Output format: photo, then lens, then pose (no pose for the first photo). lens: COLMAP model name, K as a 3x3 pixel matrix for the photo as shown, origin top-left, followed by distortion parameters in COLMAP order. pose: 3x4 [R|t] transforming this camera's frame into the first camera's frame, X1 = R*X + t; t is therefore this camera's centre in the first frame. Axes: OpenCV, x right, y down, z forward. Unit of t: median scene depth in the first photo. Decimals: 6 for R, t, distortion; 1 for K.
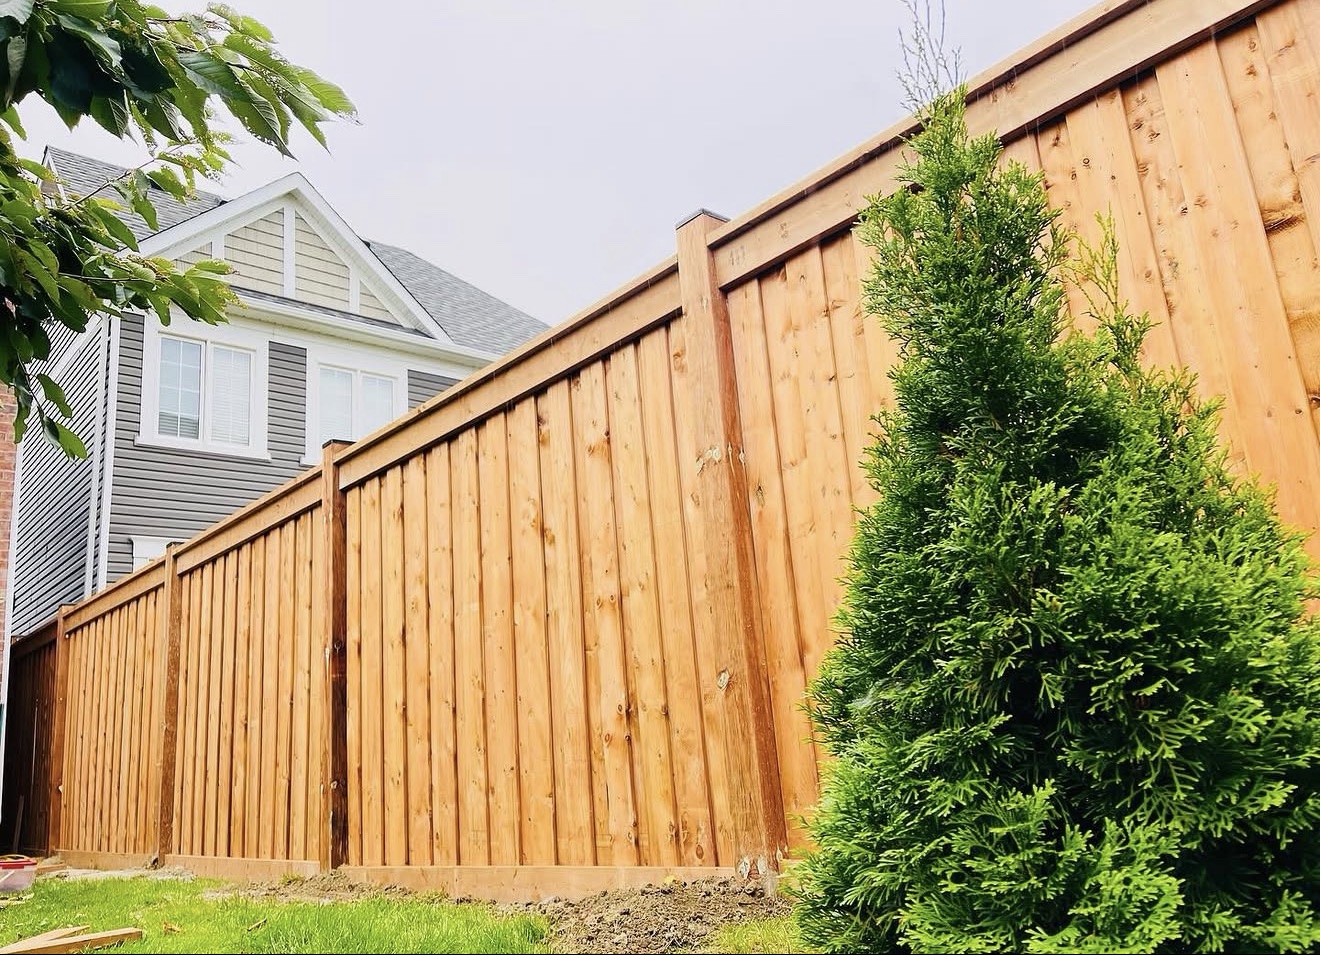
lens RADIAL K [[1022.6, 0, 660.0], [0, 1022.6, 477.5], [0, 0, 1]] dist [0.068034, -0.106999]
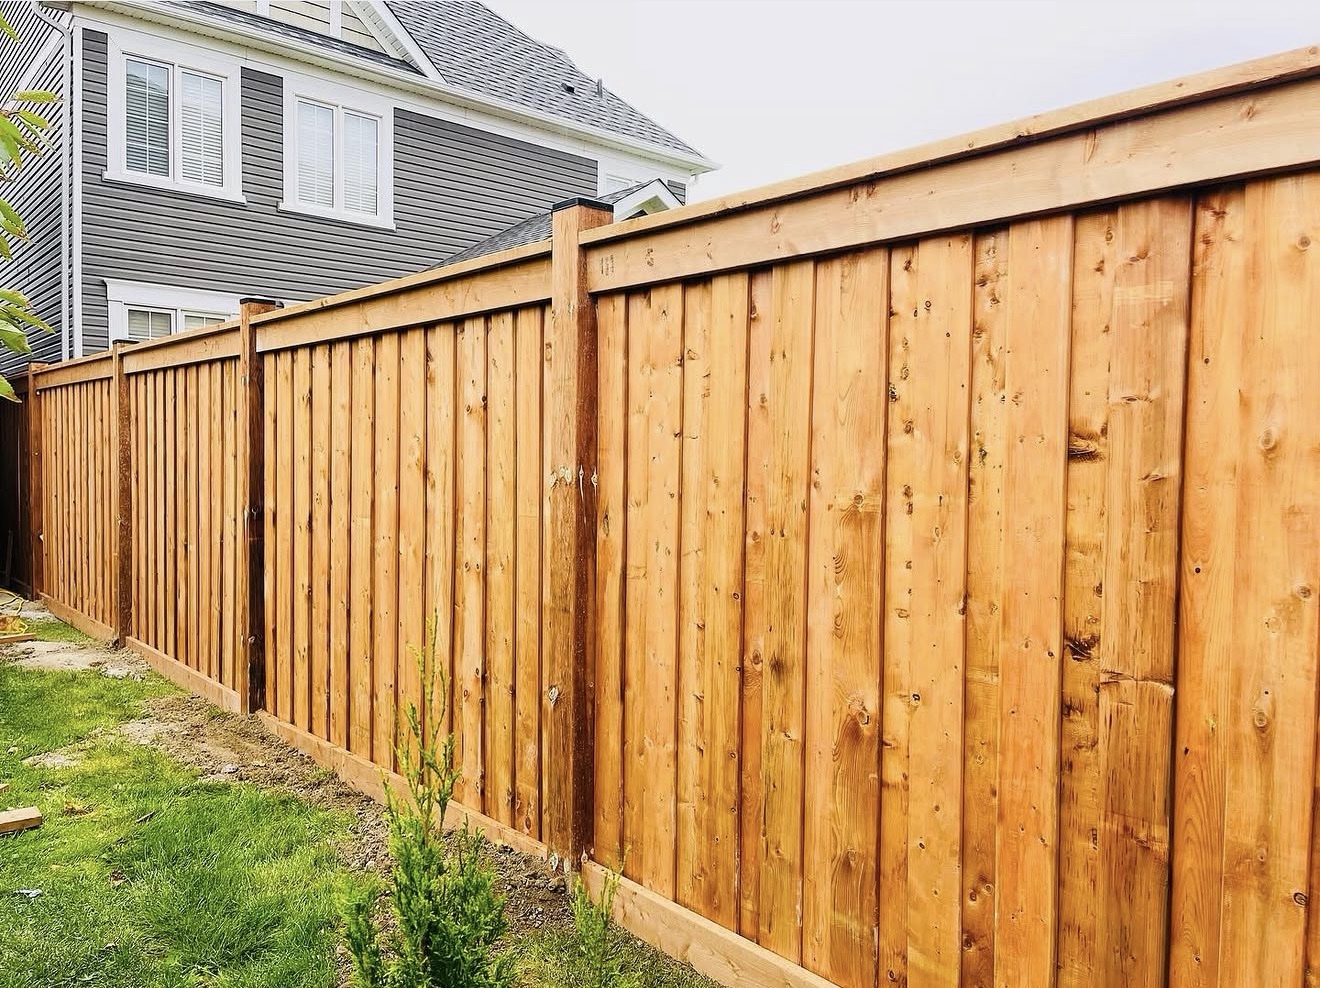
lens RADIAL K [[1022.1, 0, 660.0], [0, 1022.1, 494.0], [0, 0, 1]] dist [0.030163, -0.039341]
pose [[0.995868, 0.090796, -0.001508, 0.127806], [-0.086475, 0.953285, 0.289429, -0.259440], [0.027717, -0.288103, 0.957198, 0.047110]]
